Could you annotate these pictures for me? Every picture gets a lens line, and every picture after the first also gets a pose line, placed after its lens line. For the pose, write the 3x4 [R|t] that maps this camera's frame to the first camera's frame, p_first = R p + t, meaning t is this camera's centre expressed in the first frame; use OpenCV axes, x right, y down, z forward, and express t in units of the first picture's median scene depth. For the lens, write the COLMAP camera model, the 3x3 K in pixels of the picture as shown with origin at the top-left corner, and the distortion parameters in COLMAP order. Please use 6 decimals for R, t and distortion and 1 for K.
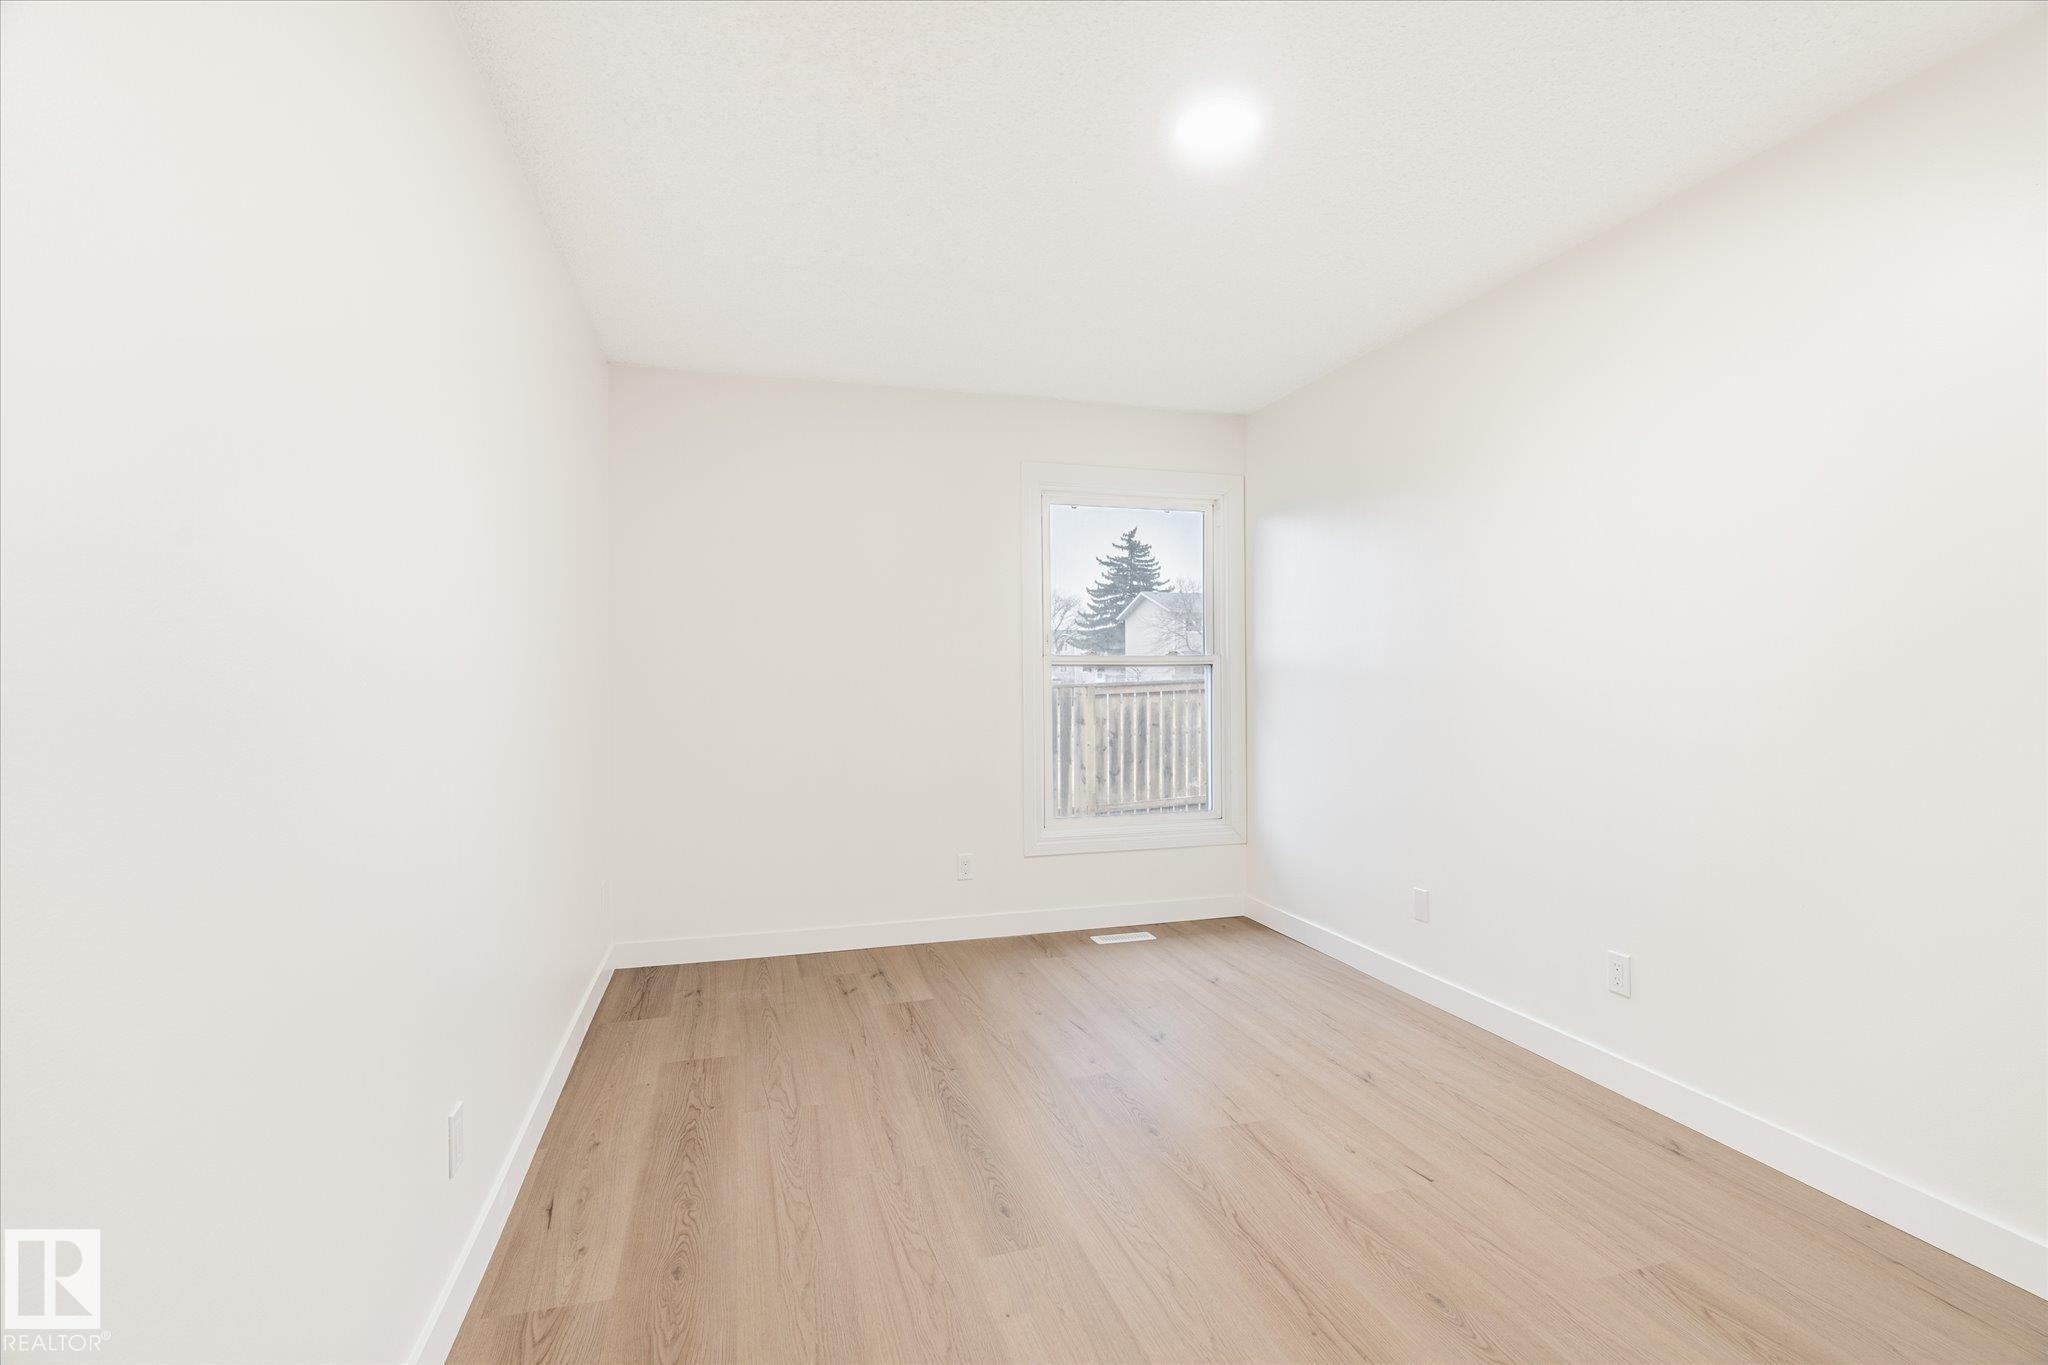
lens RADIAL K [[961.1, 0, 1016.7], [0, 961.1, 684.0], [0, 0, 1]] dist [-0.004519, 0.000948]
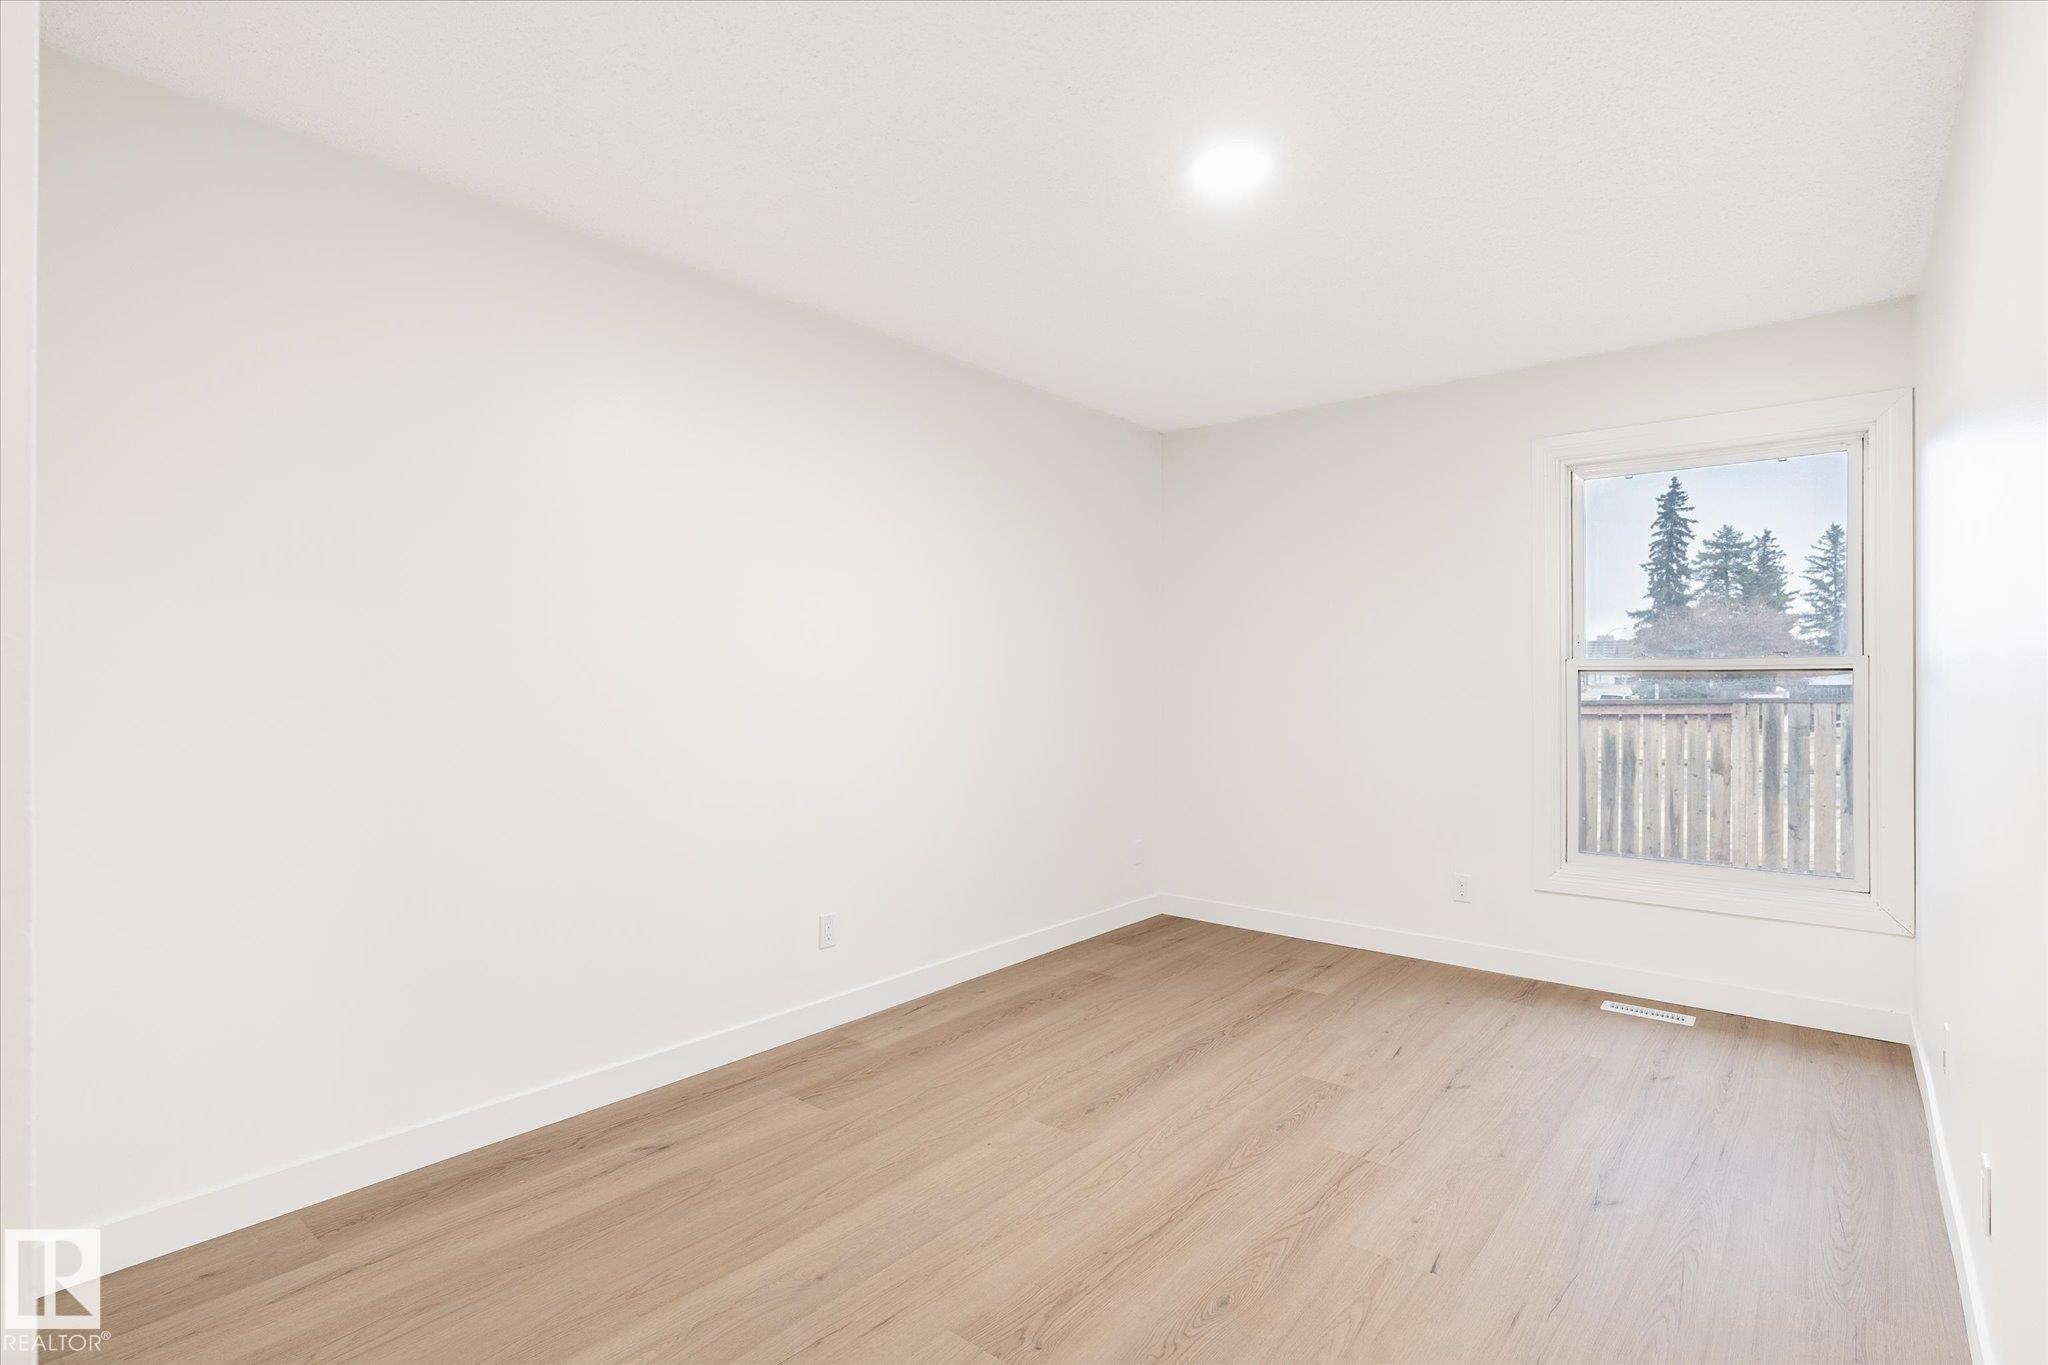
lens RADIAL K [[961.1, 0, 962.6], [0, 961.1, 680.2], [0, 0, 1]] dist [-0.004519, 0.000948]
pose [[0.540373, 0.004357, -0.841414, 0.621317], [-0.012993, 0.999911, -0.003167, -0.002774], [0.841325, 0.012644, 0.540381, 0.117077]]
